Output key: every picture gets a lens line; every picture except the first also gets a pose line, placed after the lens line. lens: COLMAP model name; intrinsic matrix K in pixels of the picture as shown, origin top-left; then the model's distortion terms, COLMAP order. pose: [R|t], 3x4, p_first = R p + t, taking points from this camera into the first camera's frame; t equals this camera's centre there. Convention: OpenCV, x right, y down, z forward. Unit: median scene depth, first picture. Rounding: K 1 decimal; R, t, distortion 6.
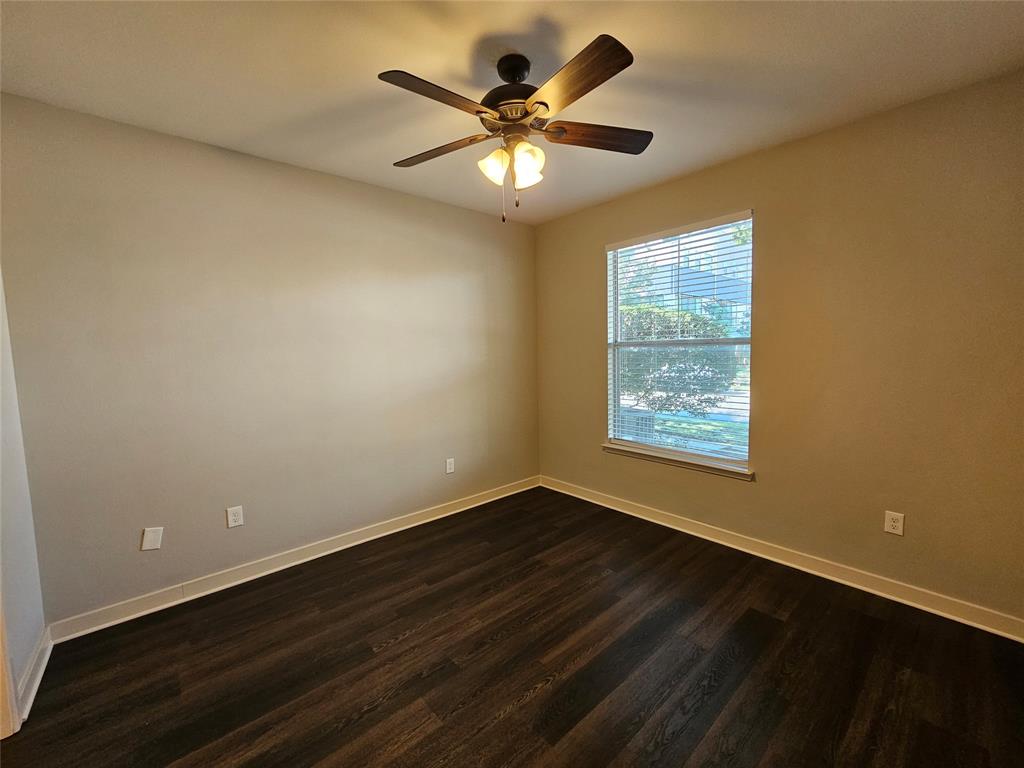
lens RADIAL K [[412.7, 0, 511.8], [0, 412.7, 383.4], [0, 0, 1]] dist [-0.000603, 0.000126]
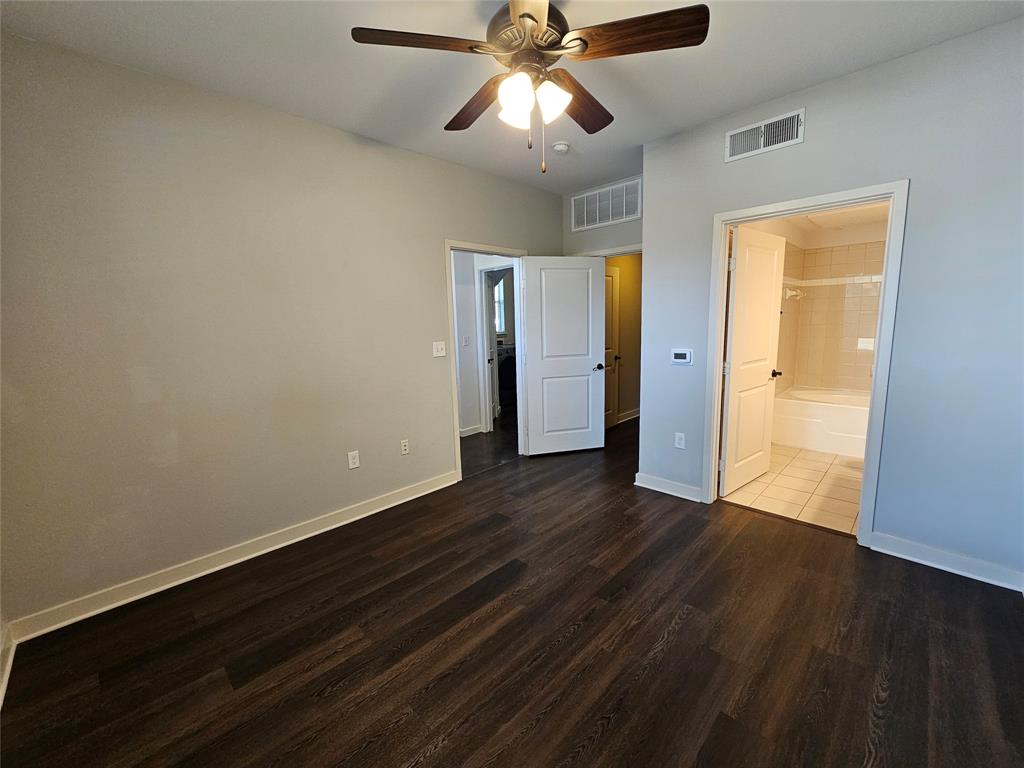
lens RADIAL K [[412.7, 0, 511.8], [0, 412.7, 383.4], [0, 0, 1]] dist [-0.000603, 0.000126]
pose [[-0.996505, 0.057394, -0.060685, 0.126863], [0.042078, 0.972551, 0.228855, -0.123522], [0.072155, 0.225501, -0.971567, 1.791701]]
